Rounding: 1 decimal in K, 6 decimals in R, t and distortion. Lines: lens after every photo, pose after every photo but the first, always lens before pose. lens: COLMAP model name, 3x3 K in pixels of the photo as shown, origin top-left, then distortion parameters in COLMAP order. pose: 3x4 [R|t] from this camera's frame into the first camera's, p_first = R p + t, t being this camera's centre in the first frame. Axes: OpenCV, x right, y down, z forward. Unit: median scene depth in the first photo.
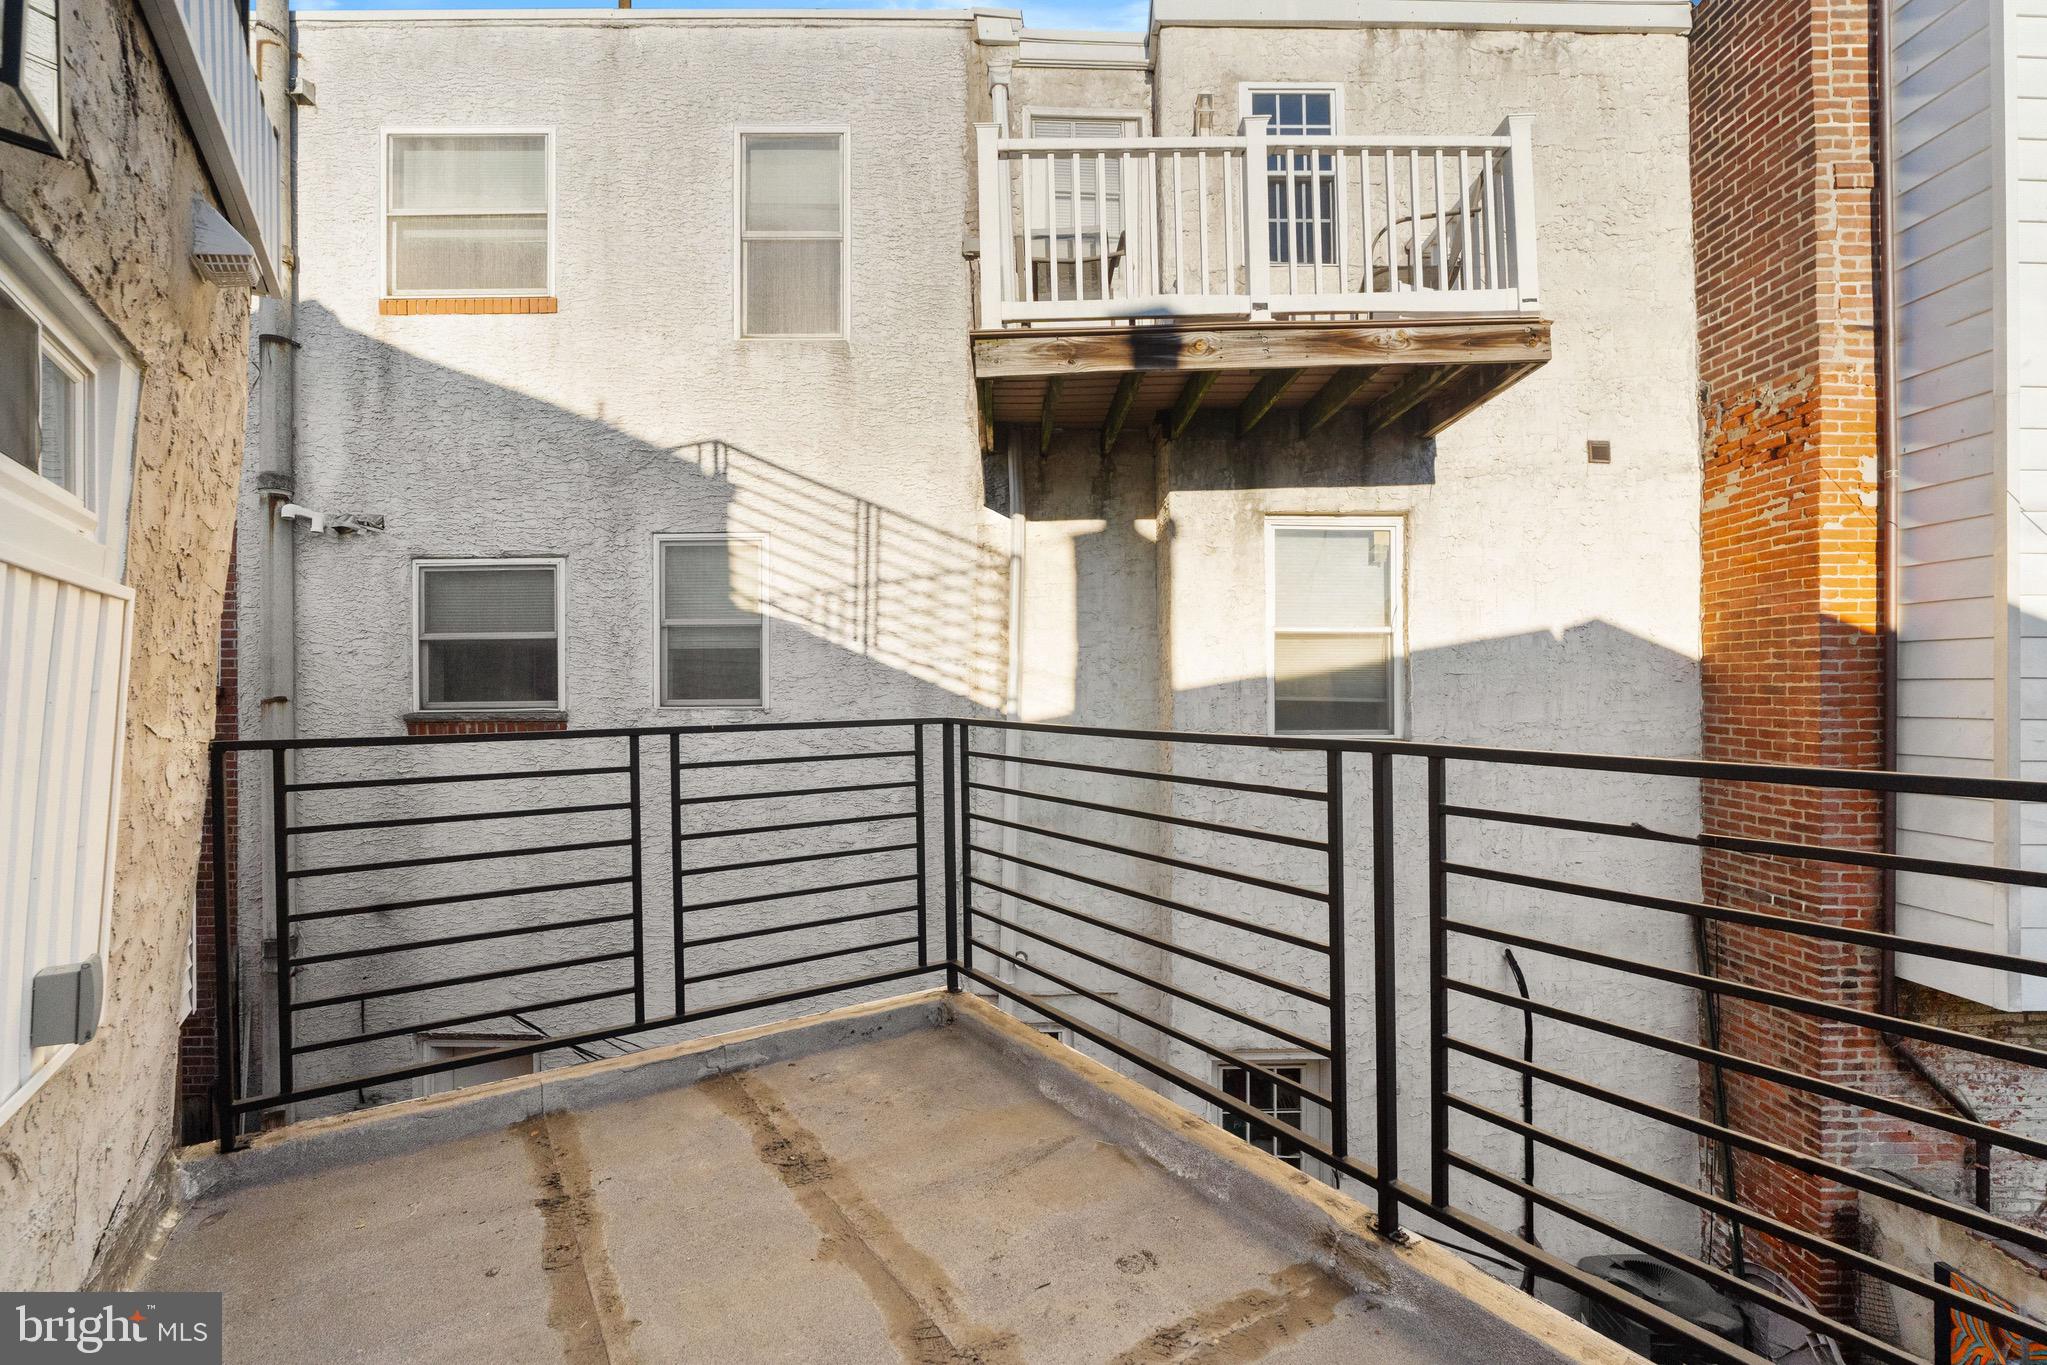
lens RADIAL K [[917.1, 0, 1032.2], [0, 917.1, 688.2], [0, 0, 1]] dist [-0.003482, -0.000281]
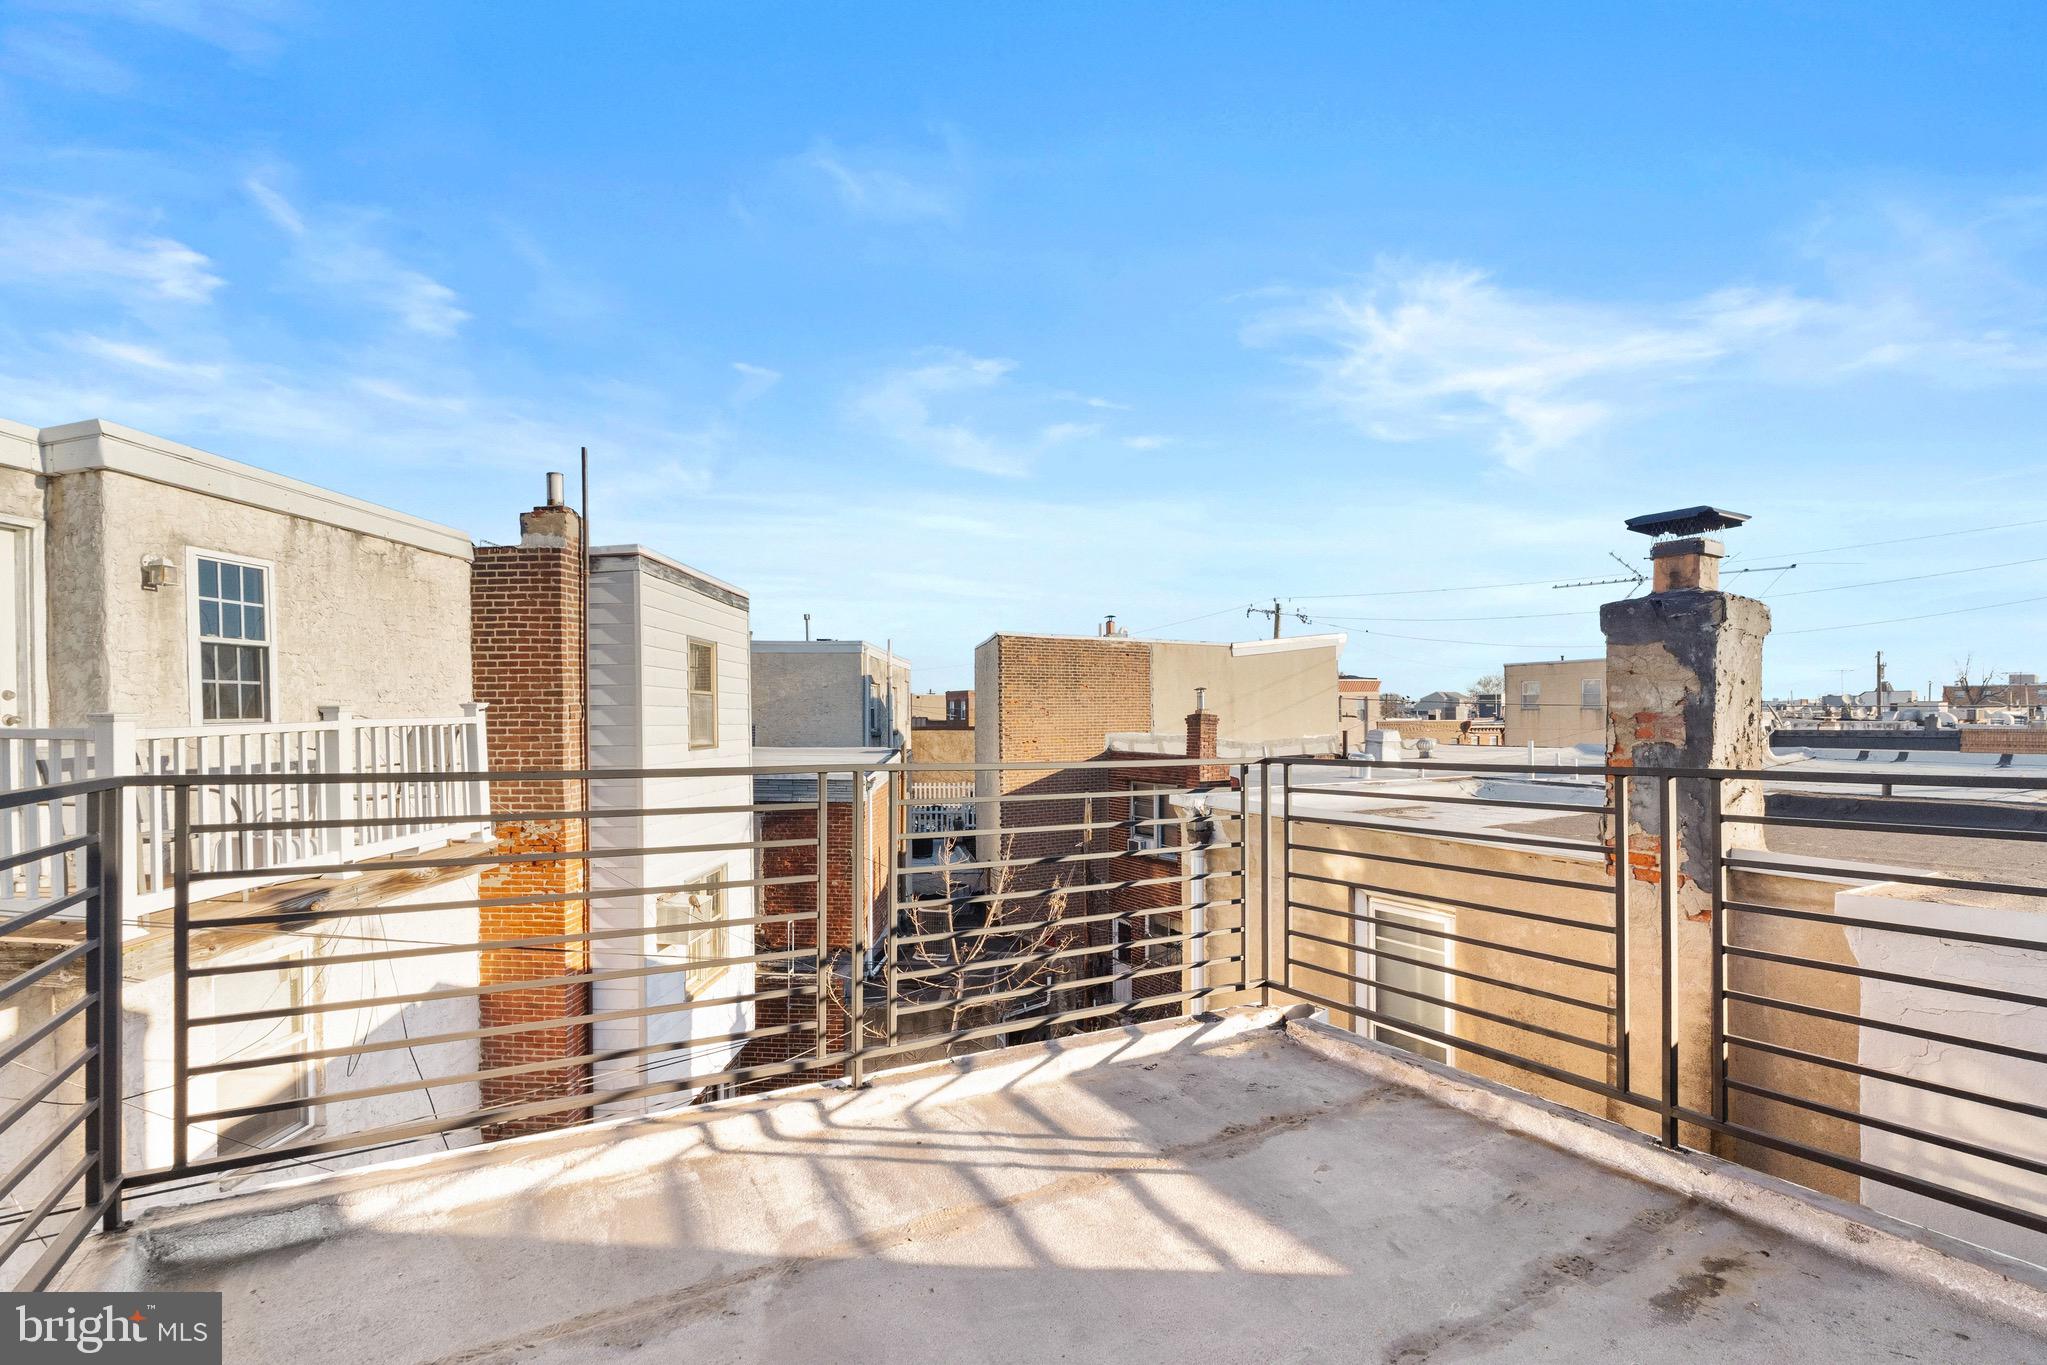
lens RADIAL K [[917.1, 0, 1032.2], [0, 917.1, 688.2], [0, 0, 1]] dist [-0.003482, -0.000281]
pose [[0.060081, 0.030740, 0.997720, -0.744355], [-0.004481, 0.999524, -0.030526, -0.473493], [-0.998183, -0.002637, 0.060190, -0.019606]]
